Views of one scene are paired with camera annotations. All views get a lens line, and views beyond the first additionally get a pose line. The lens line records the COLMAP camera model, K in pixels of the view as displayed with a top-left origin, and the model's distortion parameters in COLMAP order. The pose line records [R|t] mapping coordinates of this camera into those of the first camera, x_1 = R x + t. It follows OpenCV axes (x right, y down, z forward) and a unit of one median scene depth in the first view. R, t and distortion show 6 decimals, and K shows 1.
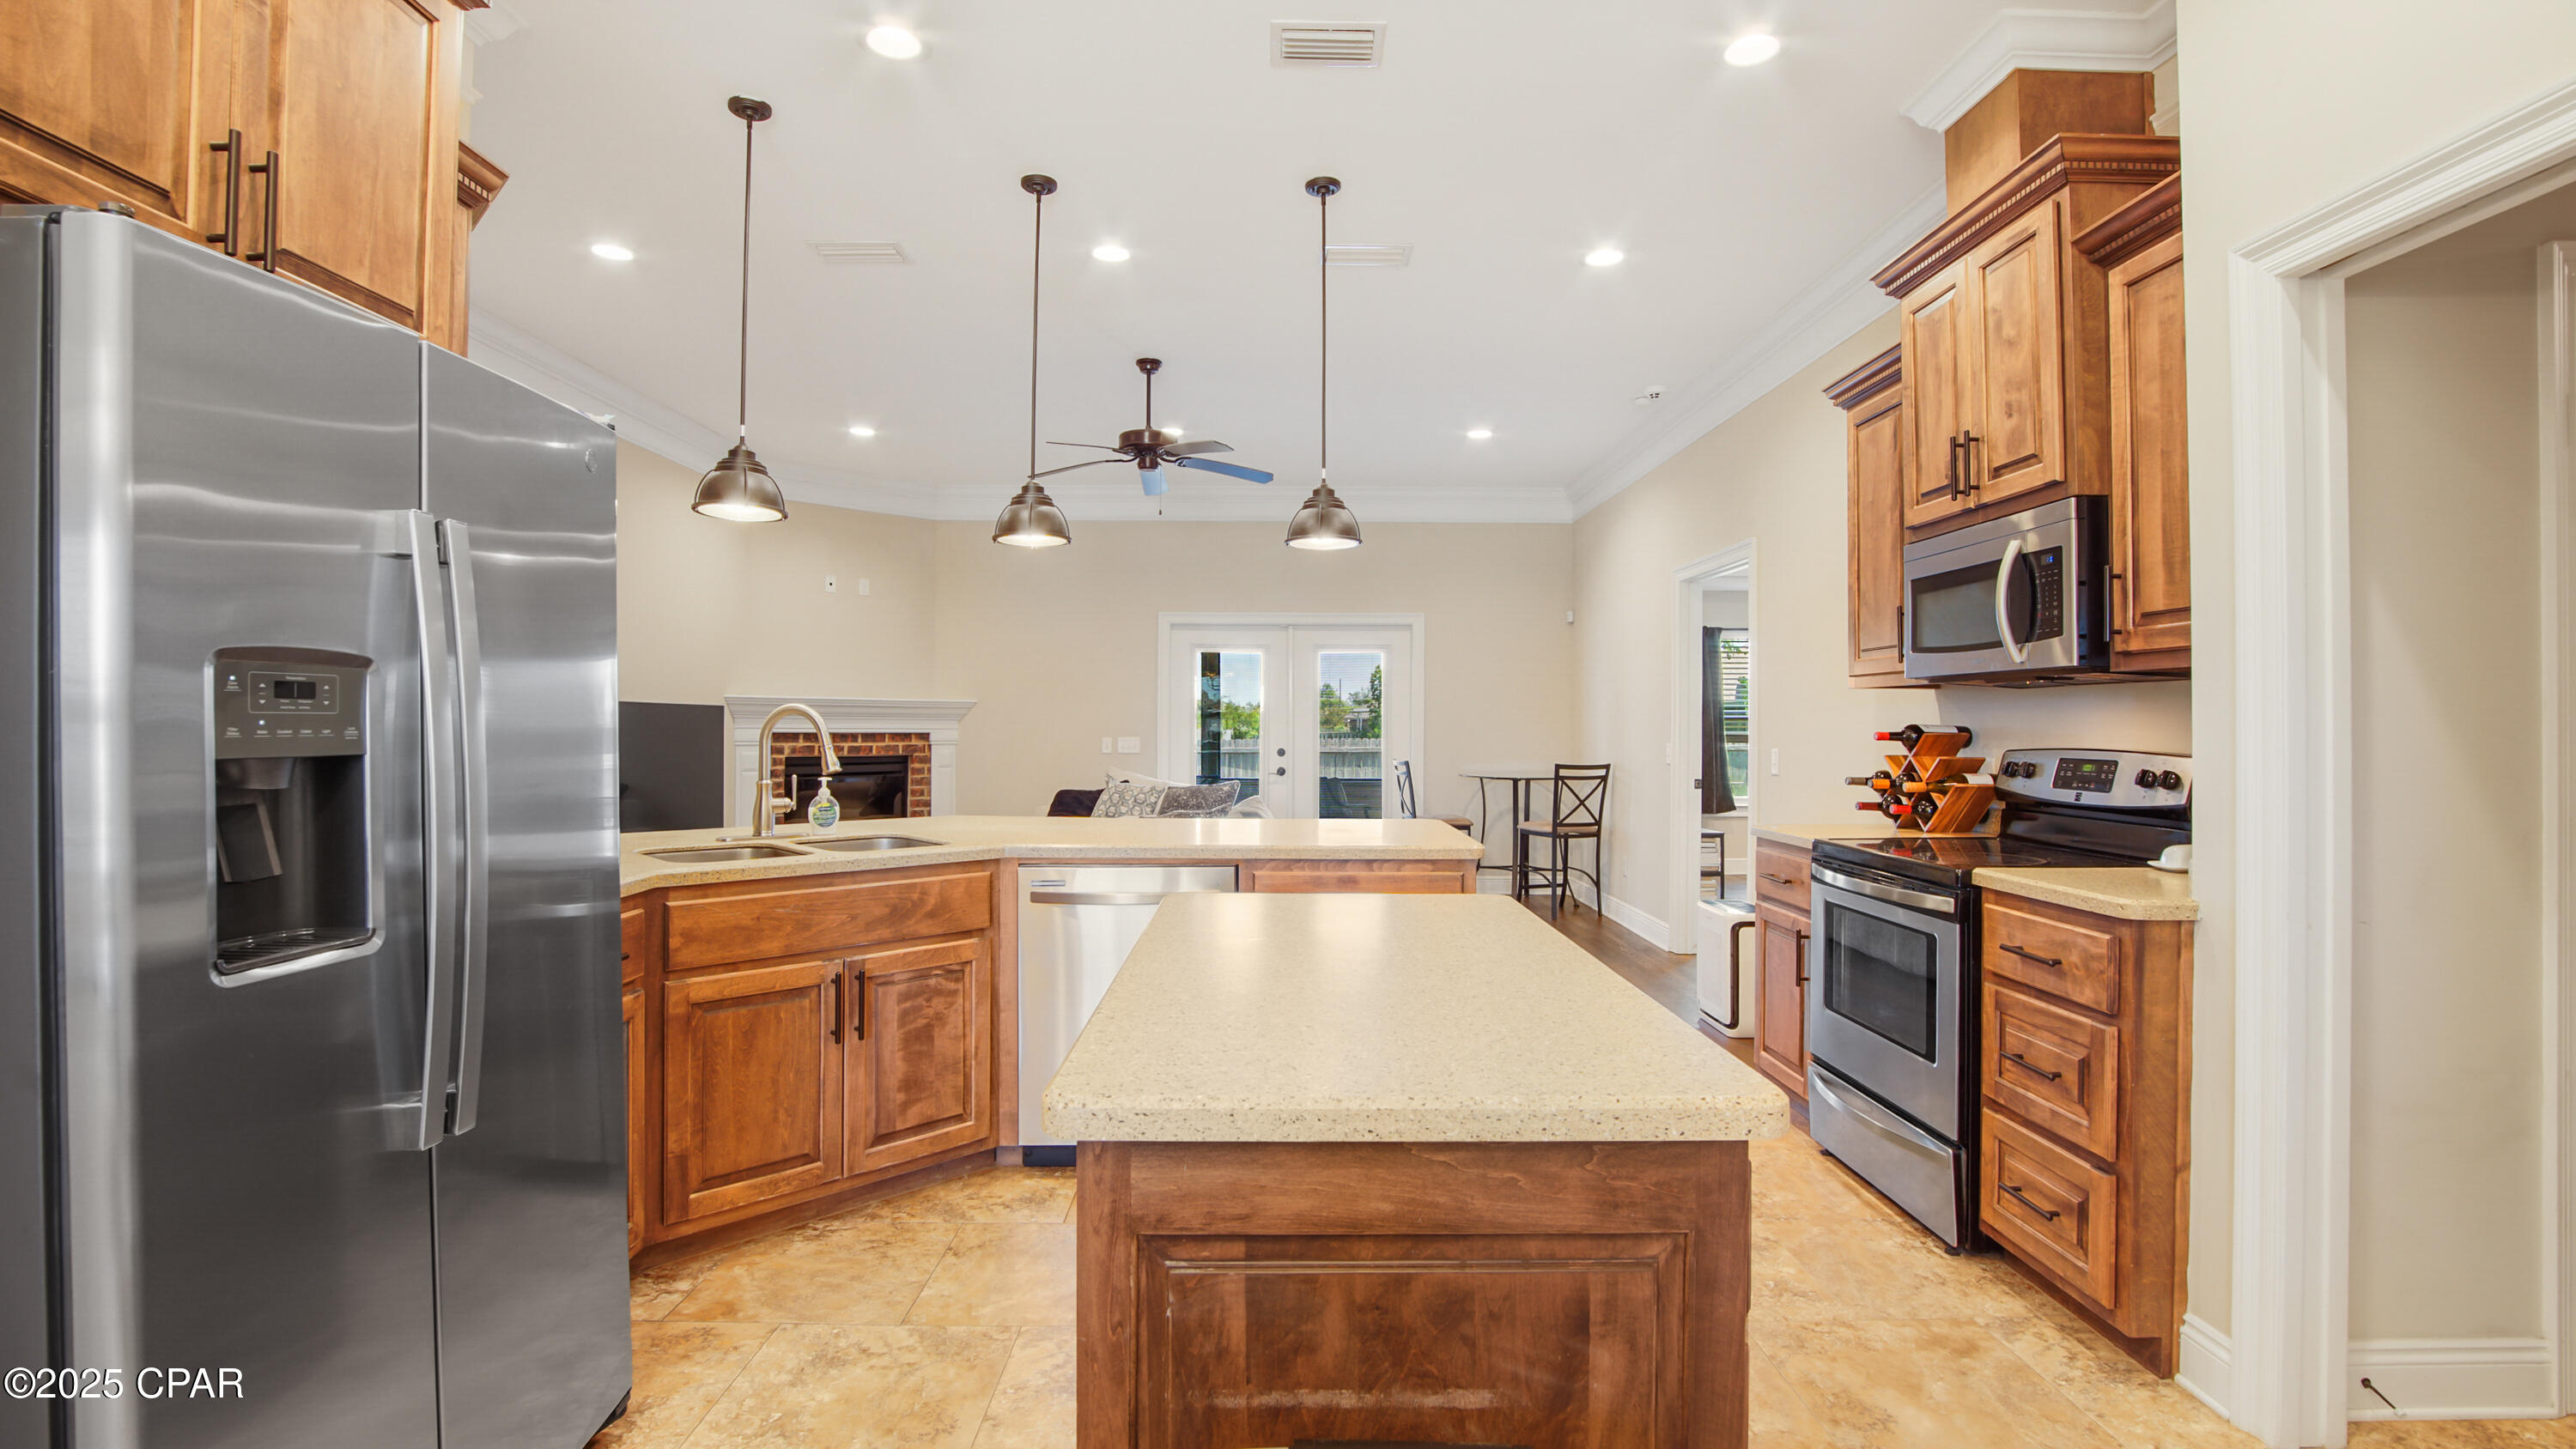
lens RADIAL K [[1175.6, 0, 1282.8], [0, 1175.6, 721.0], [0, 0, 1]] dist [-0.000363, -0.000056]
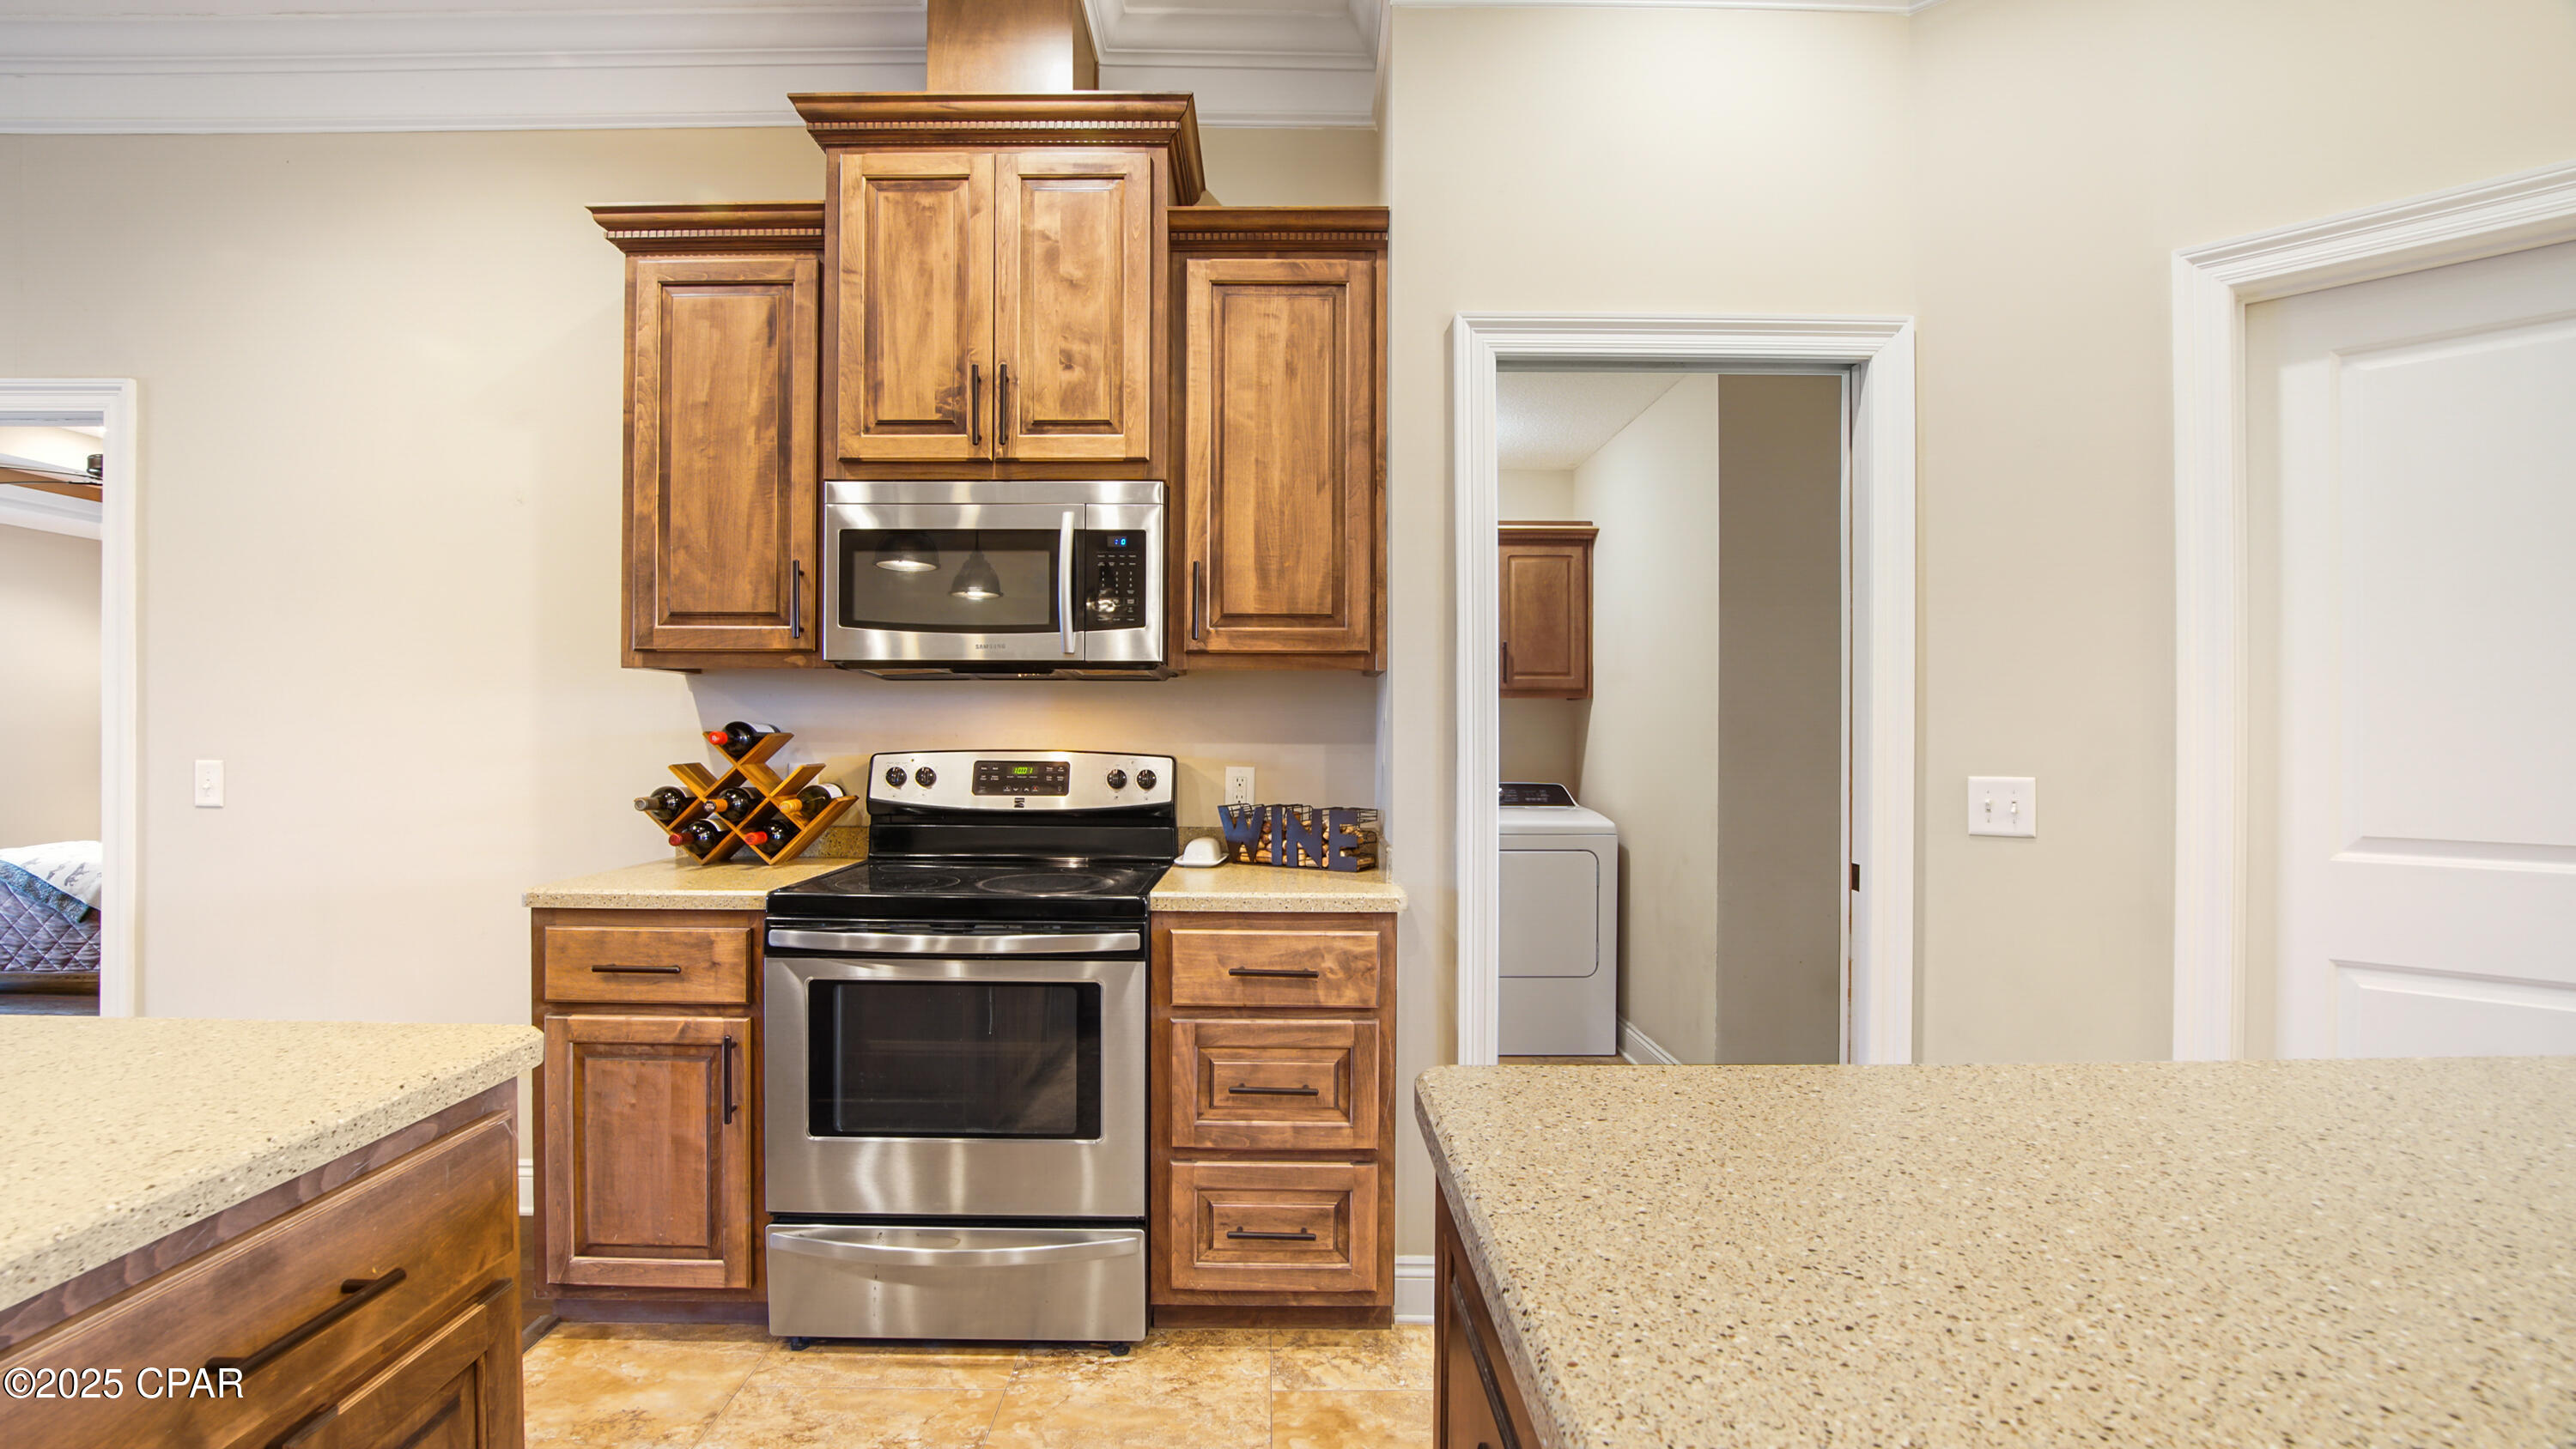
lens RADIAL K [[1167.6, 0, 1285.7], [0, 1167.6, 737.4], [0, 0, 1]] dist [-0.036480, 0.005133]
pose [[0.001972, -0.010155, 0.999946, -0.237392], [-0.008720, 0.999910, 0.010172, 0.003015], [-0.999960, -0.008740, 0.001883, 0.828860]]
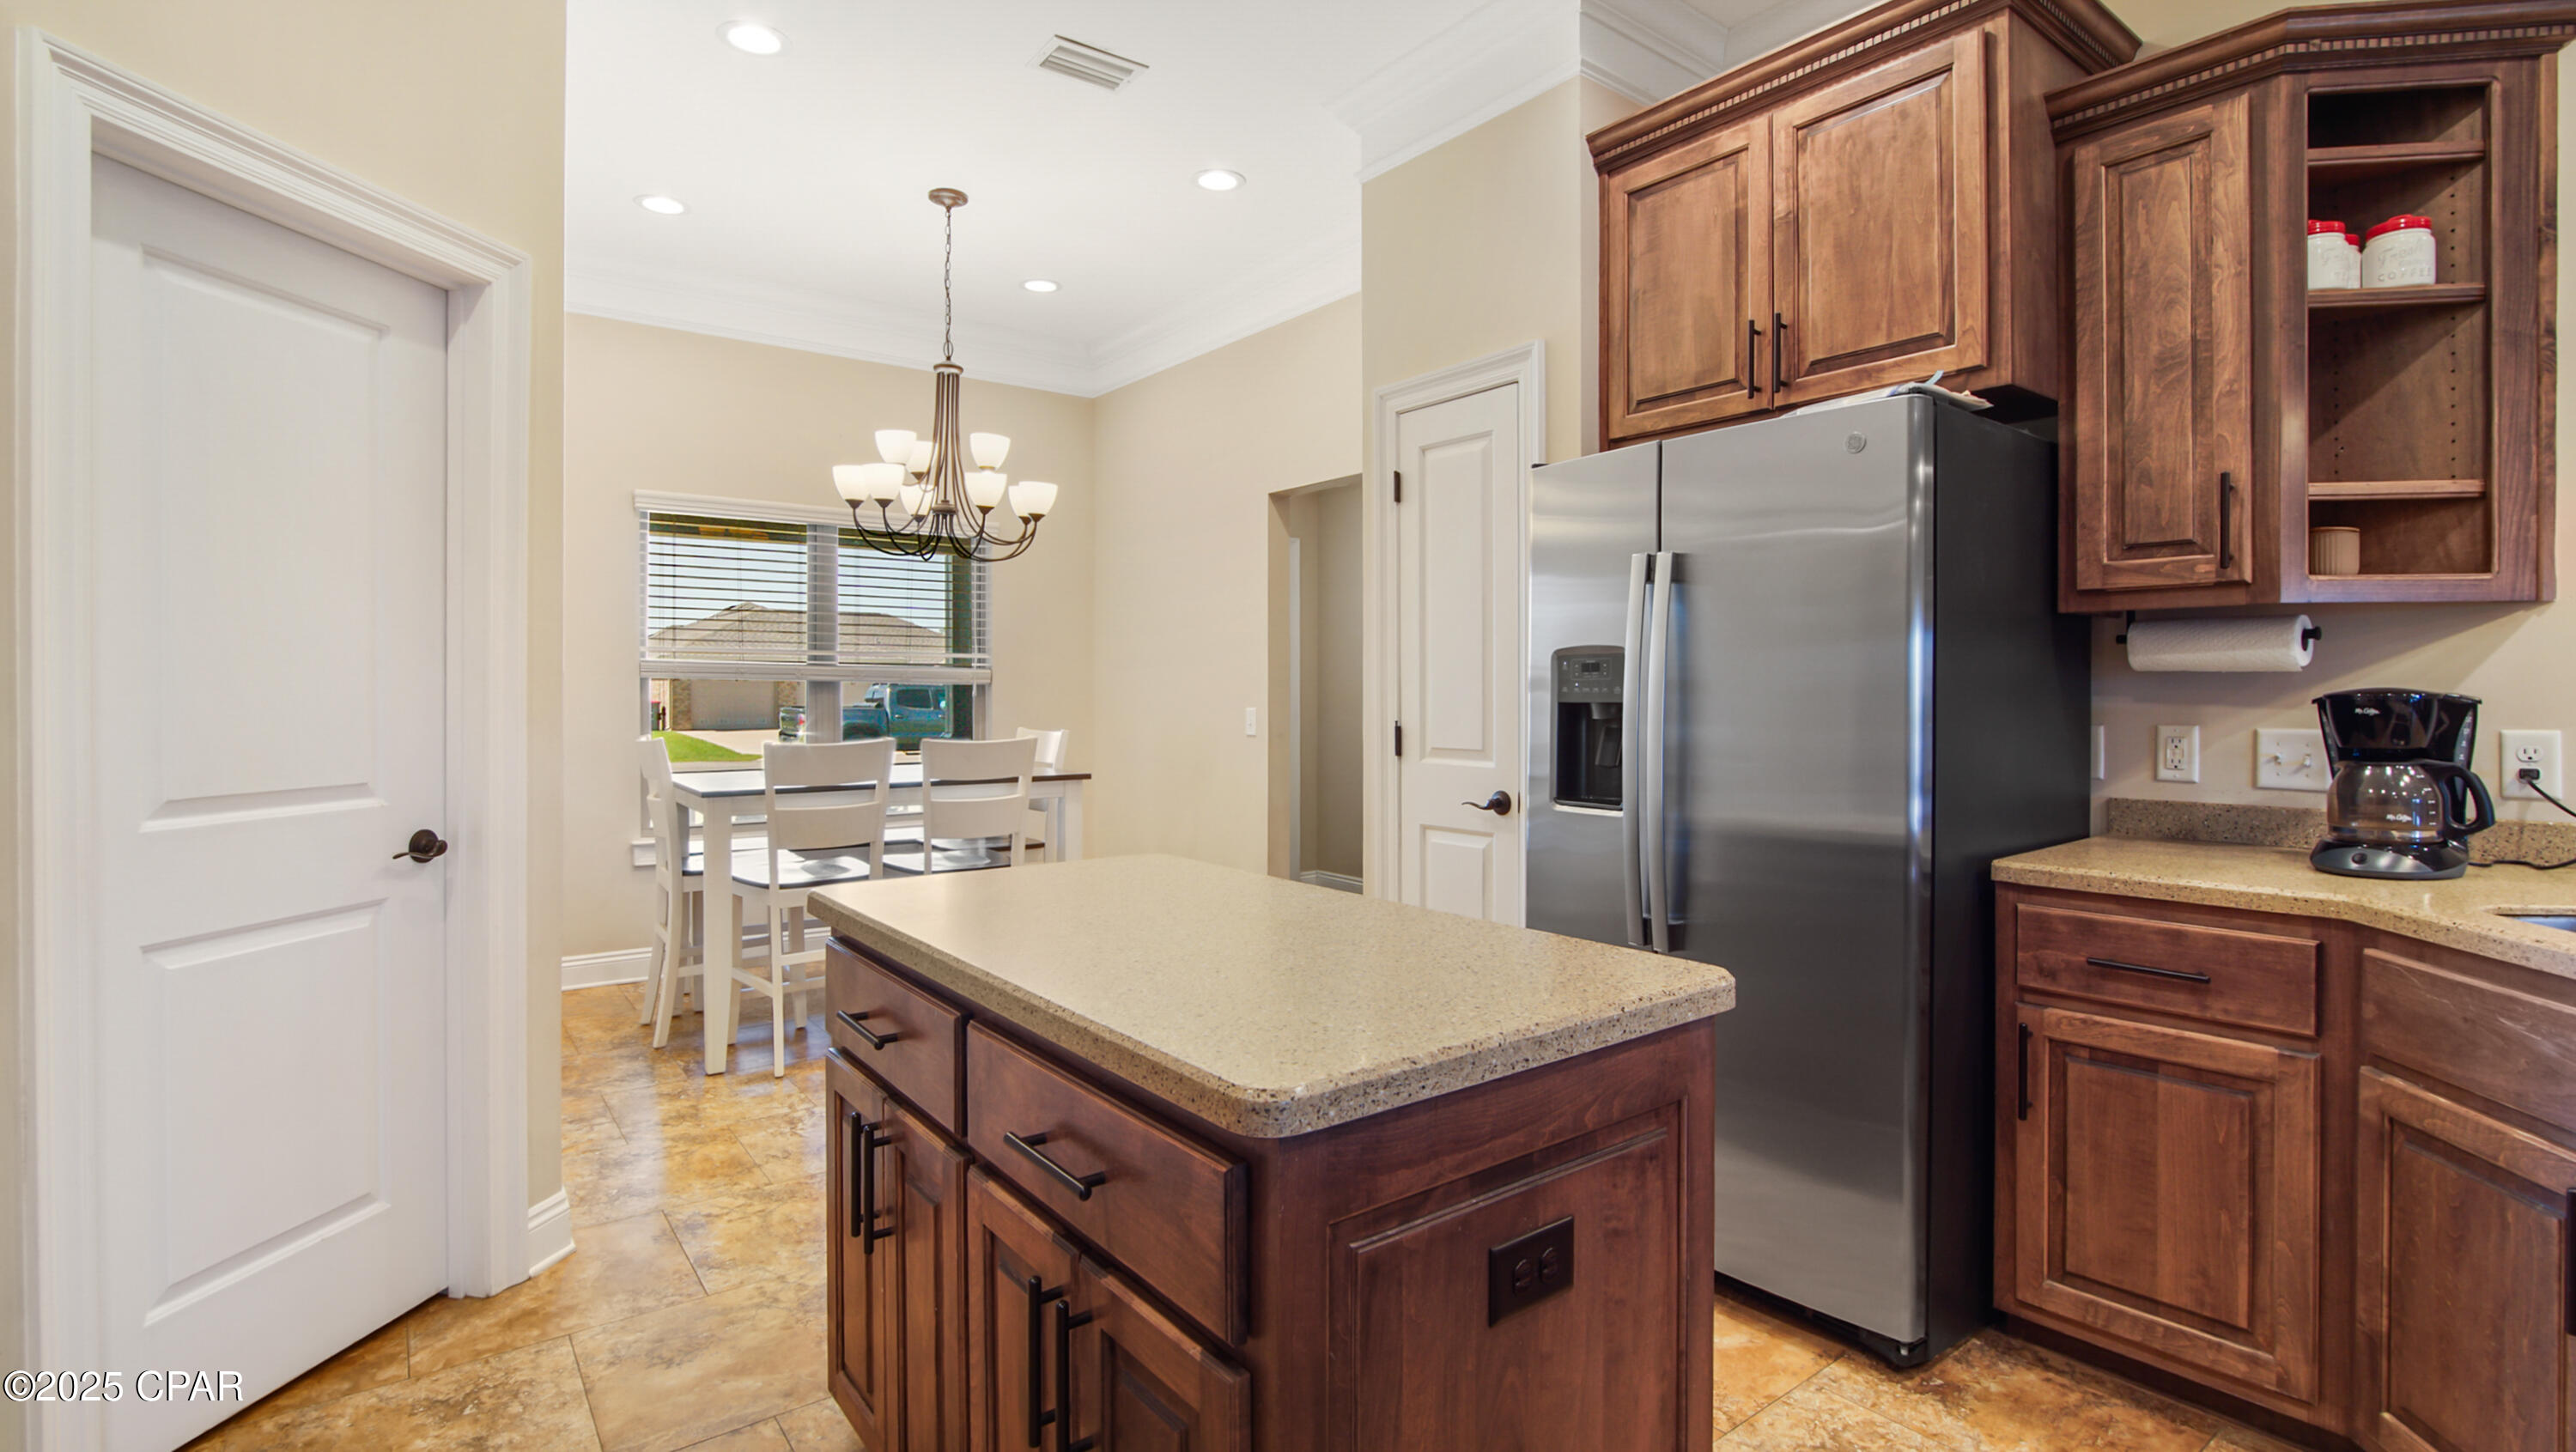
lens RADIAL K [[1200.2, 0, 1279.5], [0, 1200.2, 692.1], [0, 0, 1]] dist [-0.018327, -0.000085]
pose [[-0.808521, -0.000705, -0.588466, 0.327448], [0.002441, 0.999987, -0.004552, 0.009790], [0.588462, -0.005117, -0.808509, 1.044820]]
